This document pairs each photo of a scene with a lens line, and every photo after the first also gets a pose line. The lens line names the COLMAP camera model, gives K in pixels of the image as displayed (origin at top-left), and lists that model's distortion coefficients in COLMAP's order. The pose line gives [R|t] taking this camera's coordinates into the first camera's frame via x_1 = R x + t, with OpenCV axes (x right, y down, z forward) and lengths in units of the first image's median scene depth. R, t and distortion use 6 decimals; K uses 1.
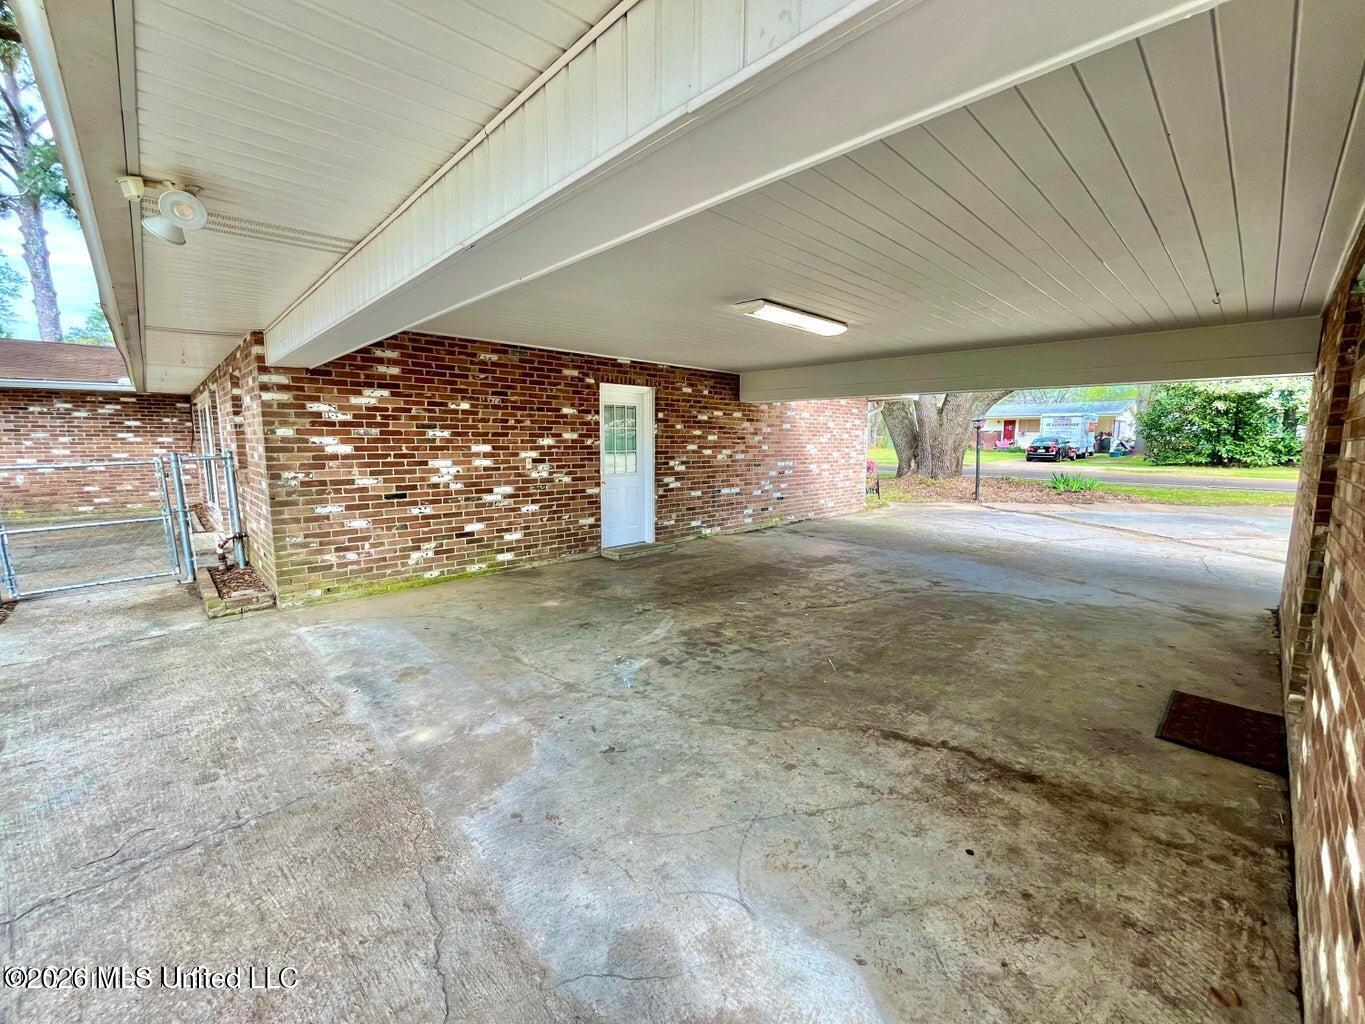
lens RADIAL K [[556.9, 0, 682.5], [0, 556.9, 512.0], [0, 0, 1]] dist [-0.003890, -0.000986]
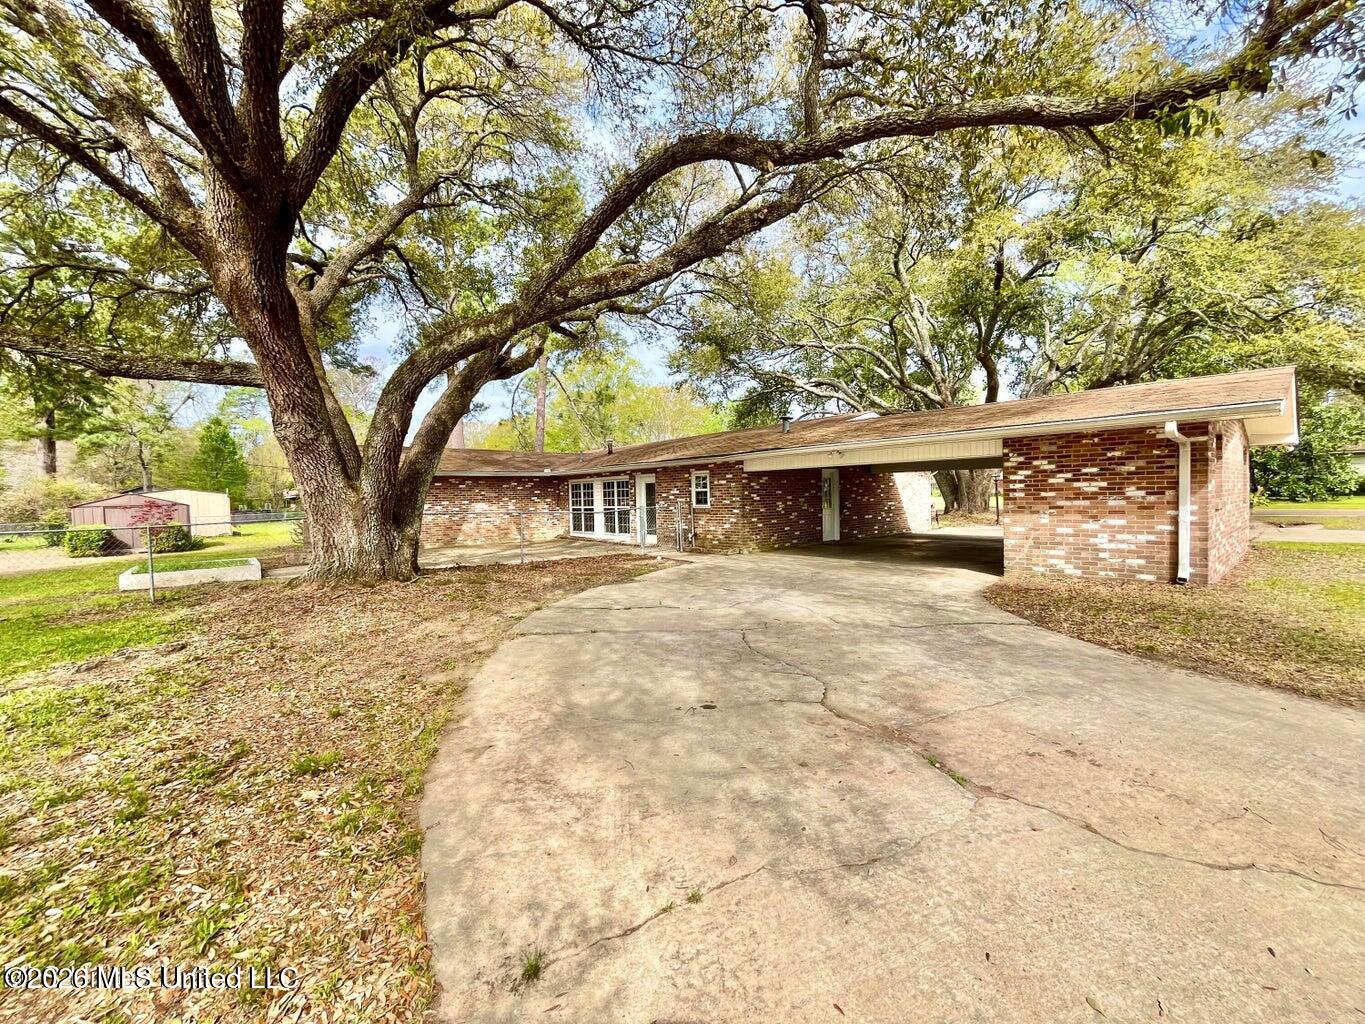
lens RADIAL K [[556.9, 0, 682.5], [0, 556.9, 512.0], [0, 0, 1]] dist [-0.003890, -0.000986]
pose [[0.998359, -0.026693, -0.050673, -0.528776], [0.021536, 0.994783, -0.099720, 0.143034], [0.053070, 0.098465, 0.993724, -1.136595]]
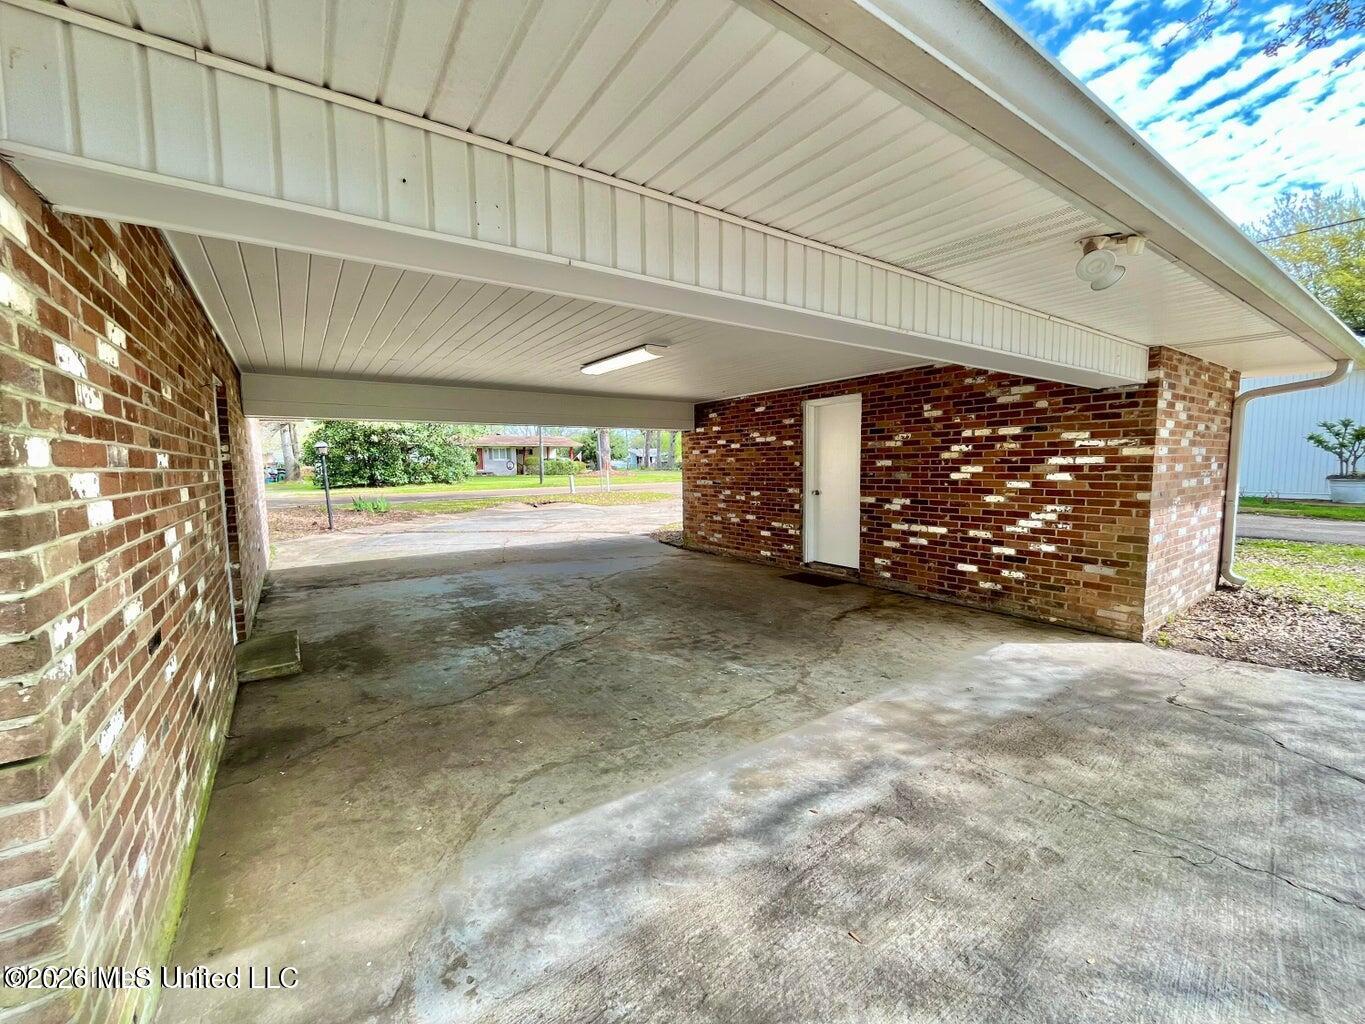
lens RADIAL K [[556.9, 0, 682.5], [0, 556.9, 512.0], [0, 0, 1]] dist [-0.003890, -0.000986]
pose [[0.151715, -0.094818, 0.983866, -1.080509], [0.143912, 0.986900, 0.072919, -0.115188], [-0.977891, 0.130528, 0.163373, 0.838115]]
